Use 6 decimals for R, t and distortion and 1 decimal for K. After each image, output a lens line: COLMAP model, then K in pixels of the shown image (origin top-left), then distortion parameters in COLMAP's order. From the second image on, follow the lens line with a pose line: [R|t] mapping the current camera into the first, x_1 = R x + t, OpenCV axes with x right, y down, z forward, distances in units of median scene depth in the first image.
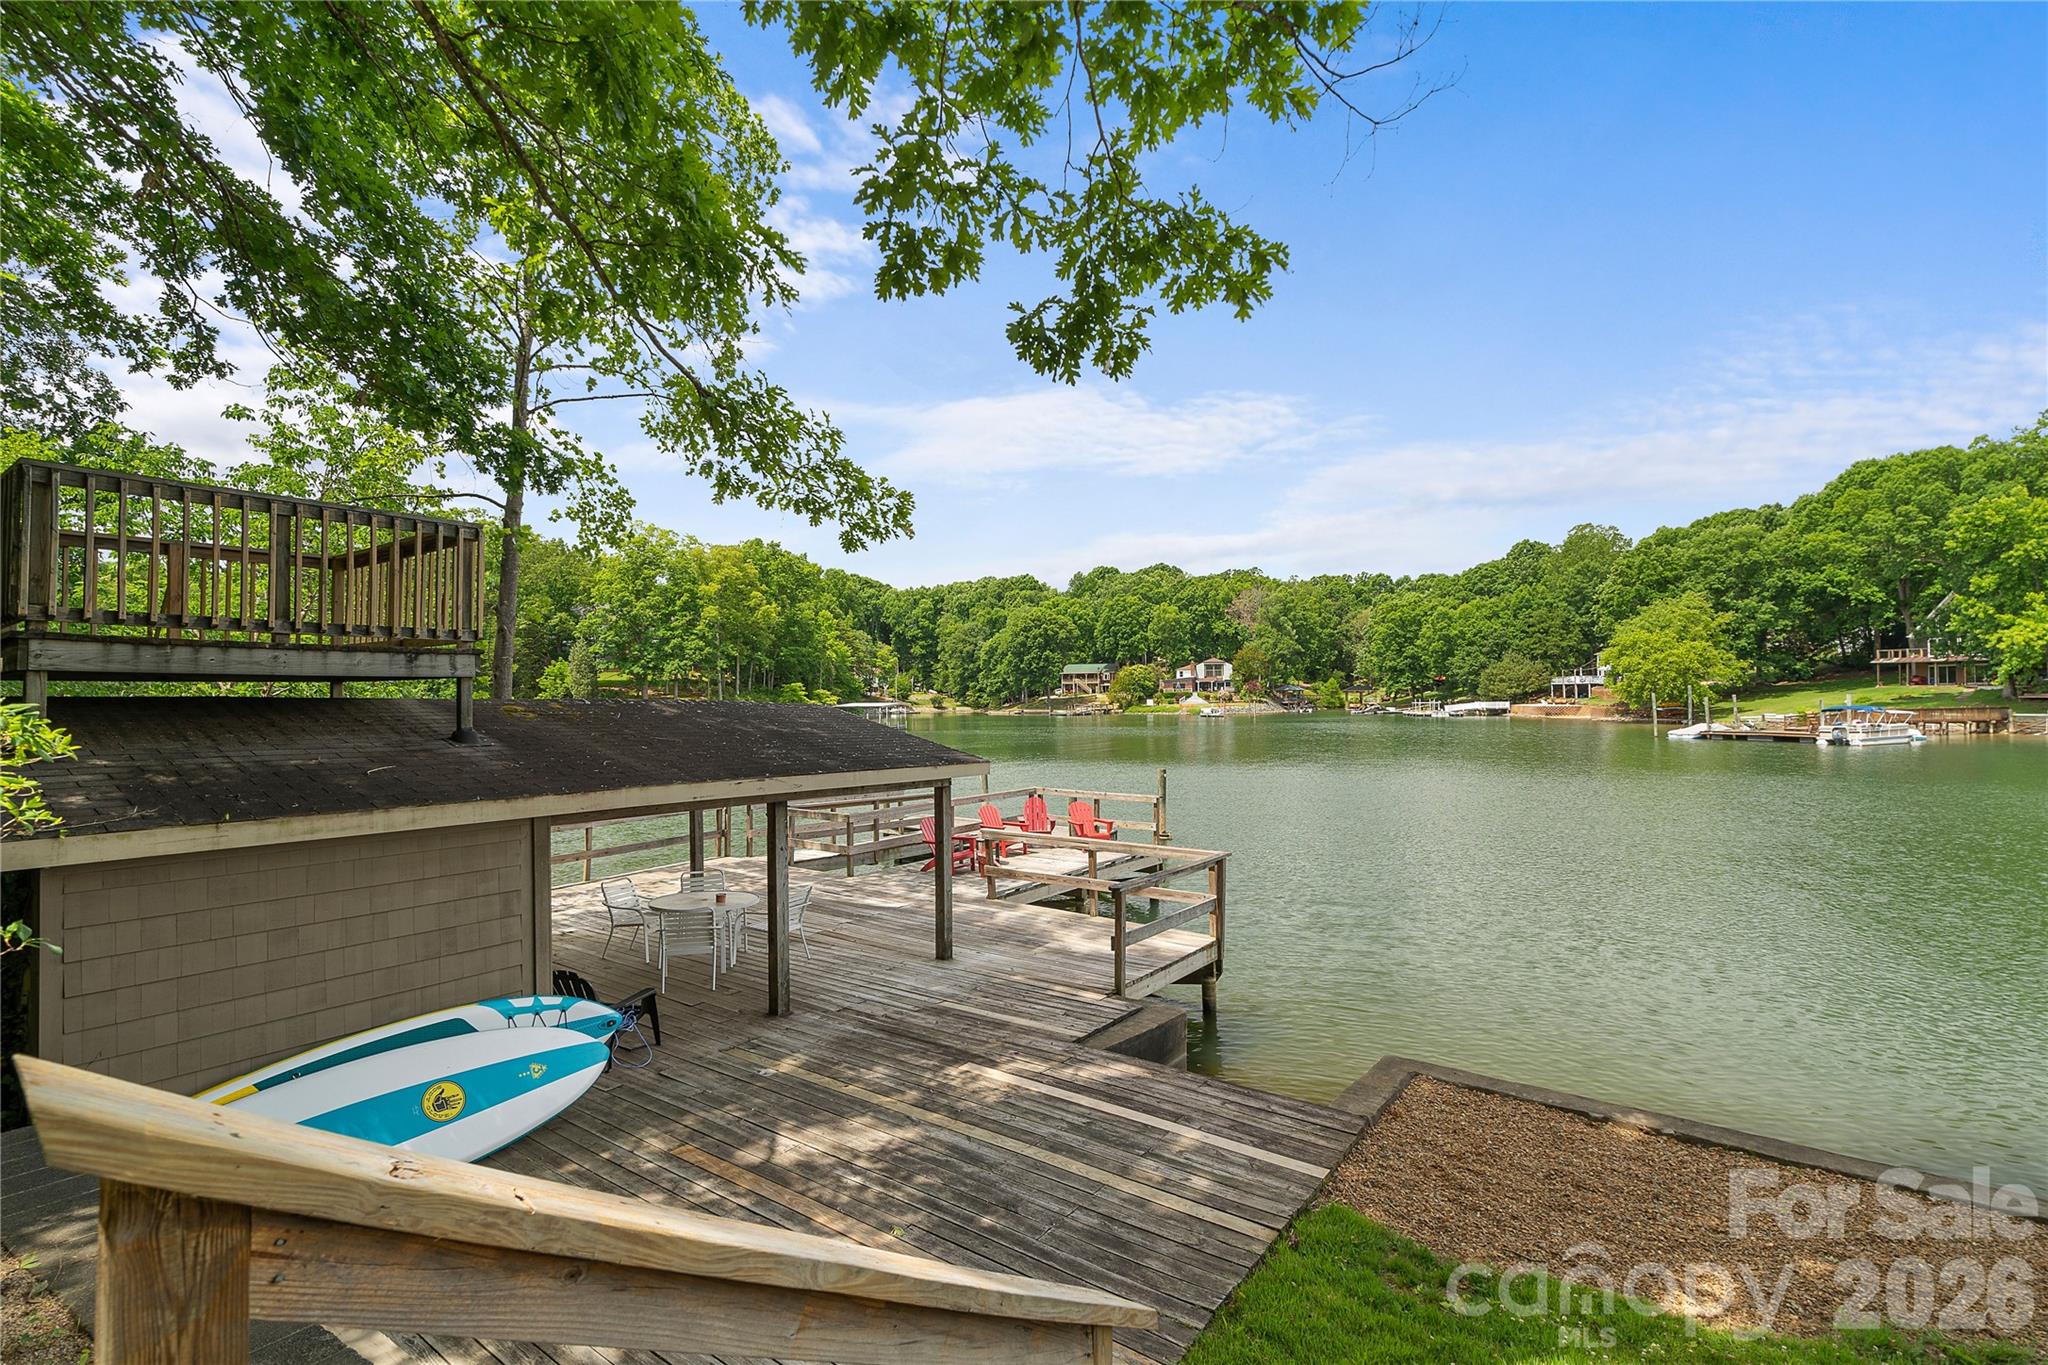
lens RADIAL K [[937.2, 0, 1023.0], [0, 937.2, 692.1], [0, 0, 1]] dist [0.000072, 0.000076]
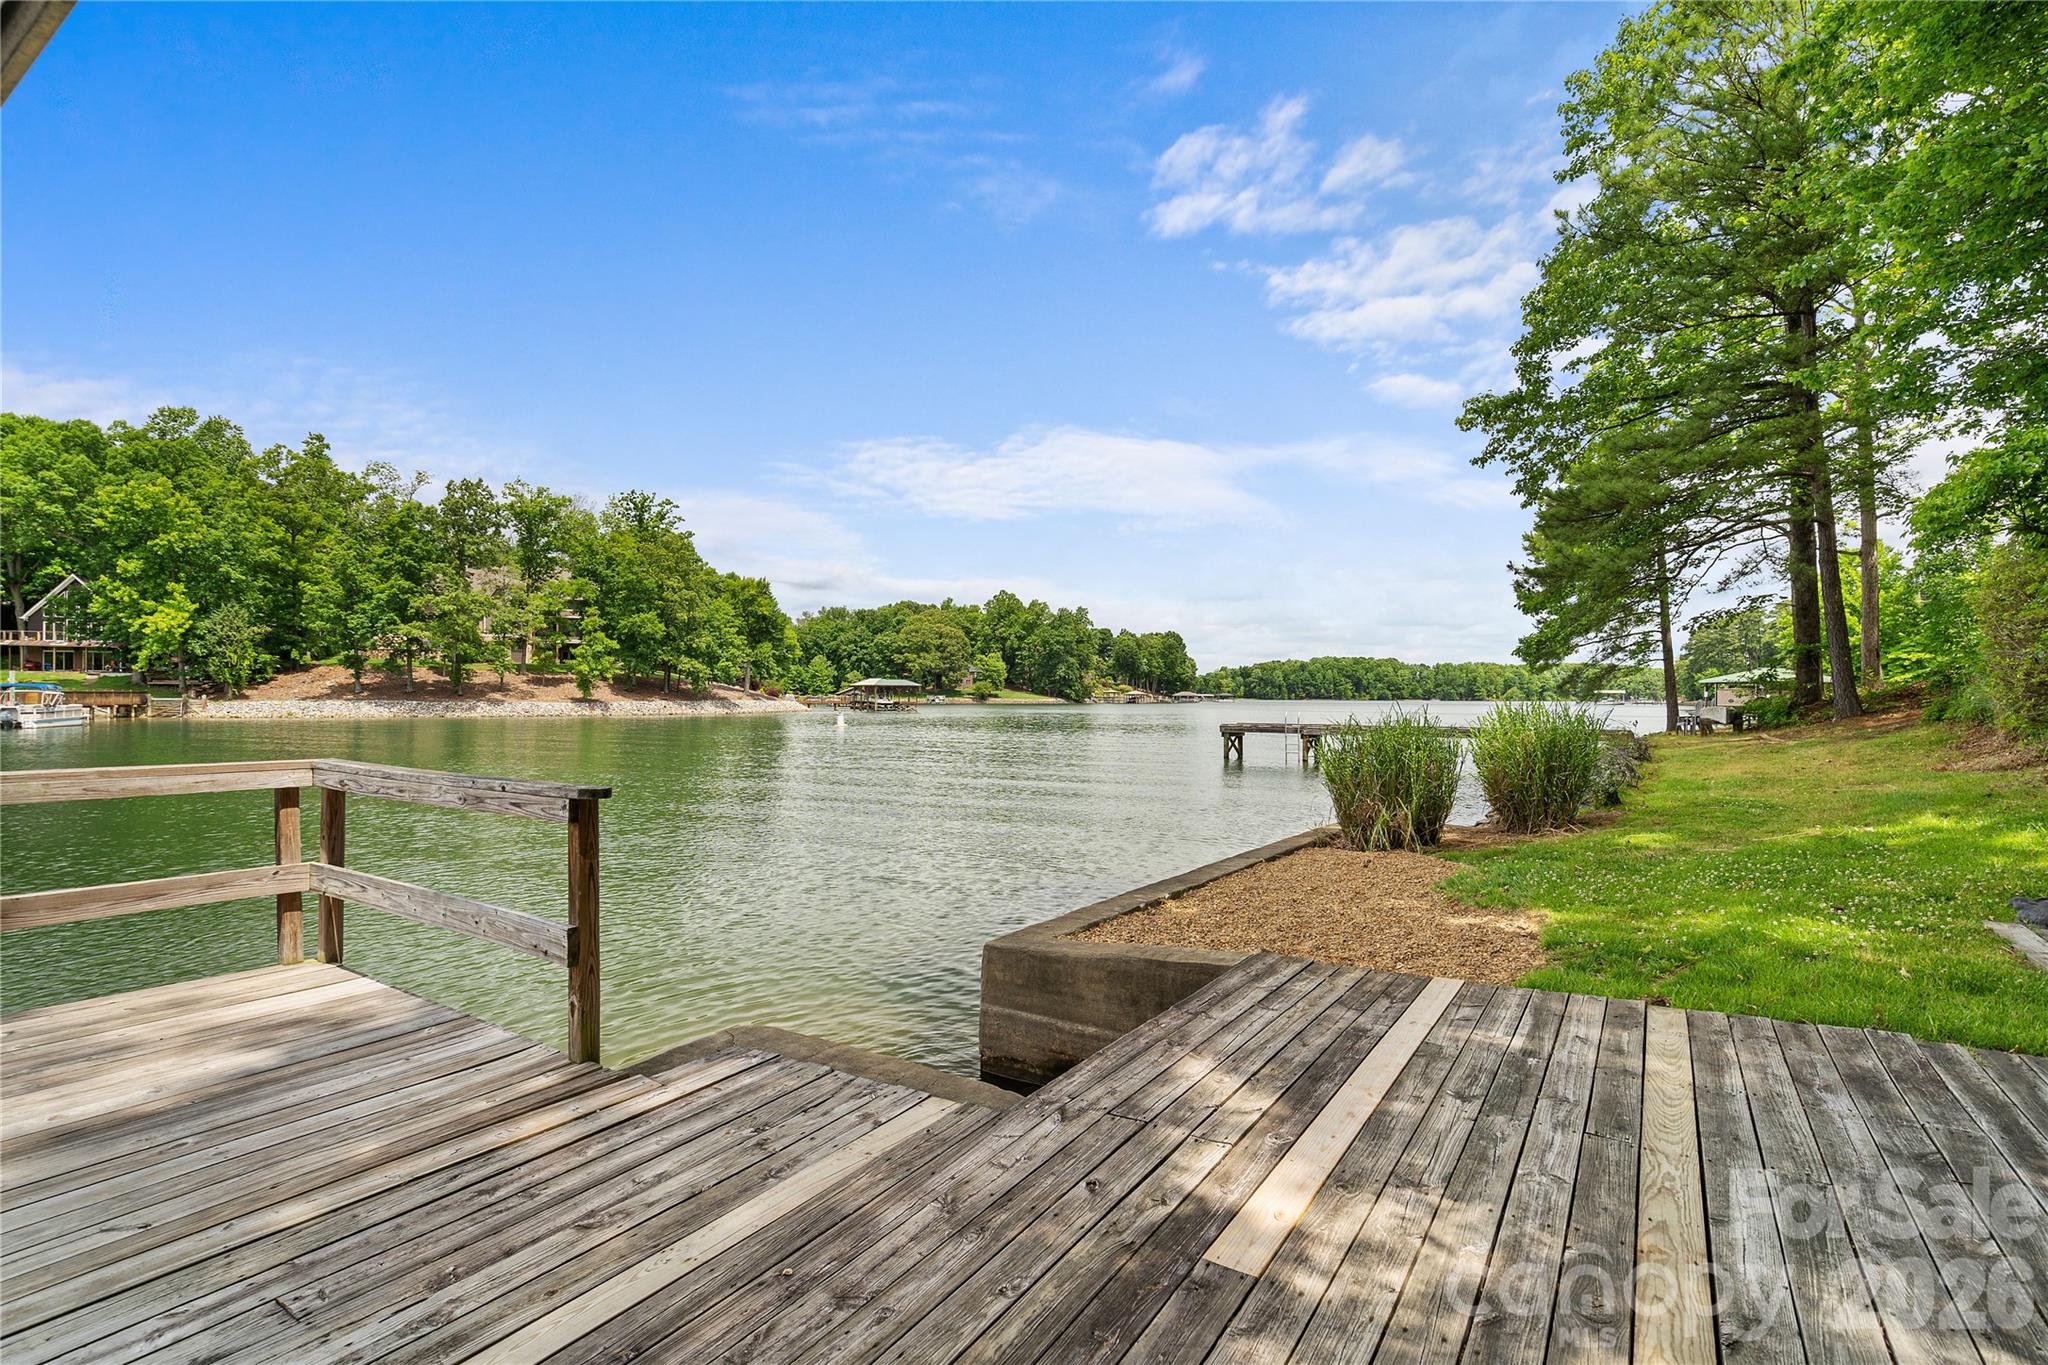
lens RADIAL K [[956.5, 0, 1024.0], [0, 956.5, 682.5], [0, 0, 1]] dist [0.000978, 0.000216]
pose [[-0.037914, 0.018073, 0.999118, -0.037028], [-0.008692, 0.999793, -0.018415, 0.022064], [-0.999243, -0.009382, -0.037749, 0.108765]]
